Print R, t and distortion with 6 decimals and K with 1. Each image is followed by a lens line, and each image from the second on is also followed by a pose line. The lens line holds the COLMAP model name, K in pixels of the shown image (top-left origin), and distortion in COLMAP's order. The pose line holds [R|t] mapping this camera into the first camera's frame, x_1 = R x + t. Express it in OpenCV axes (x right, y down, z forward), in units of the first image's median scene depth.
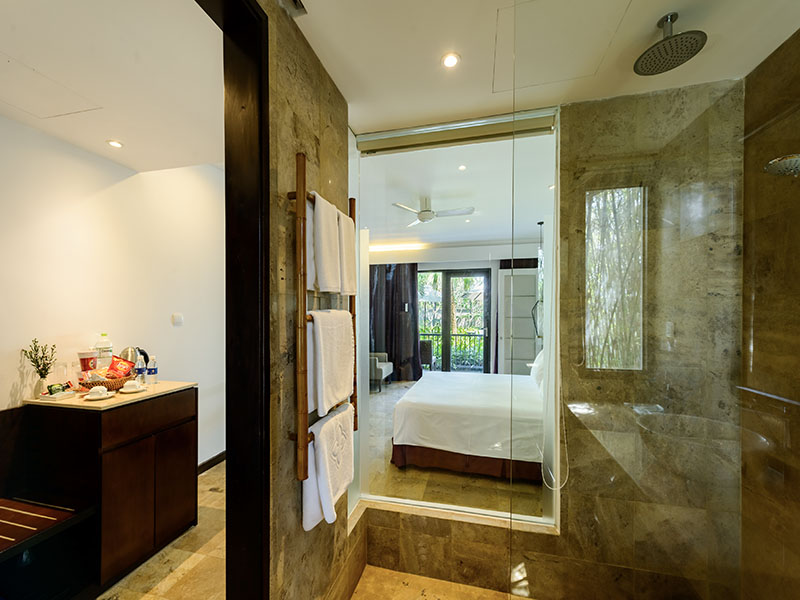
lens RADIAL K [[318.3, 0, 402.1], [0, 318.3, 317.7], [0, 0, 1]] dist [-0.001096, -0.000212]
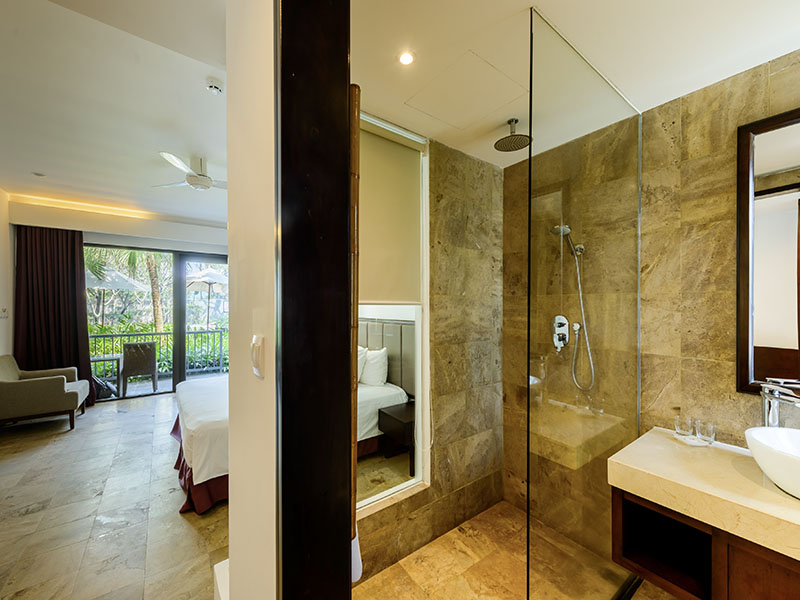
lens RADIAL K [[319.3, 0, 398.5], [0, 319.3, 308.6], [0, 0, 1]] dist [0.006463, -0.000219]
pose [[0.635997, -0.005824, 0.771670, -0.550583], [0.009255, 0.999957, -0.000081, -0.006555], [-0.771636, 0.007193, 0.636023, 0.308879]]
